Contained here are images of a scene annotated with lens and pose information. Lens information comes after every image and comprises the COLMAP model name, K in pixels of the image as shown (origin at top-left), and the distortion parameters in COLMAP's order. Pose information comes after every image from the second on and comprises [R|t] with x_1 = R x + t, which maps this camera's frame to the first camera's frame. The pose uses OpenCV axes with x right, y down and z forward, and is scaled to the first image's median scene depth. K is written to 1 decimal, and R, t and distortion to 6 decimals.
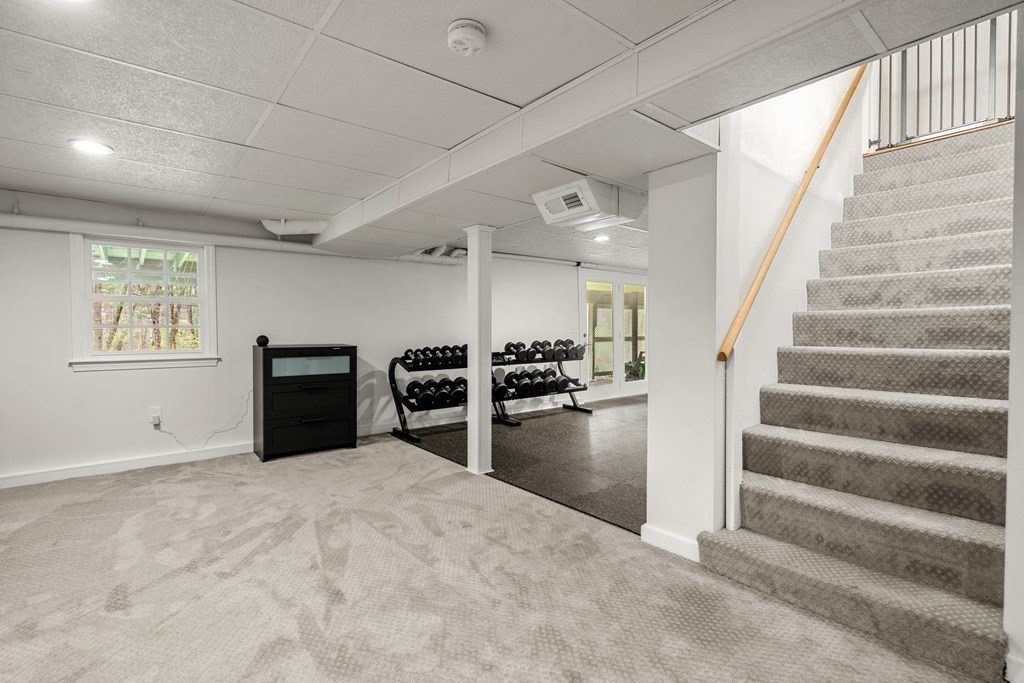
lens RADIAL K [[469.3, 0, 505.4], [0, 469.3, 335.6], [0, 0, 1]] dist [-0.003910, 0.000435]
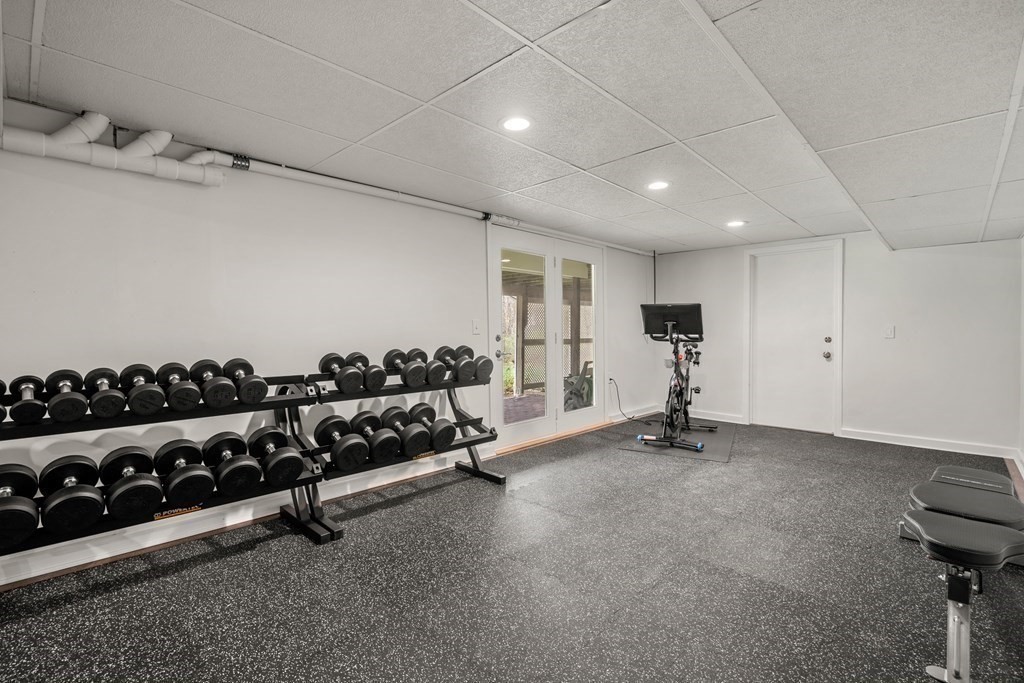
lens RADIAL K [[469.3, 0, 512.7], [0, 469.3, 340.4], [0, 0, 1]] dist [-0.003910, 0.000435]
pose [[0.989112, -0.003484, 0.147122, 0.111047], [0.002428, 0.999970, 0.007356, -0.001969], [-0.147144, -0.006918, 0.989091, 0.456773]]
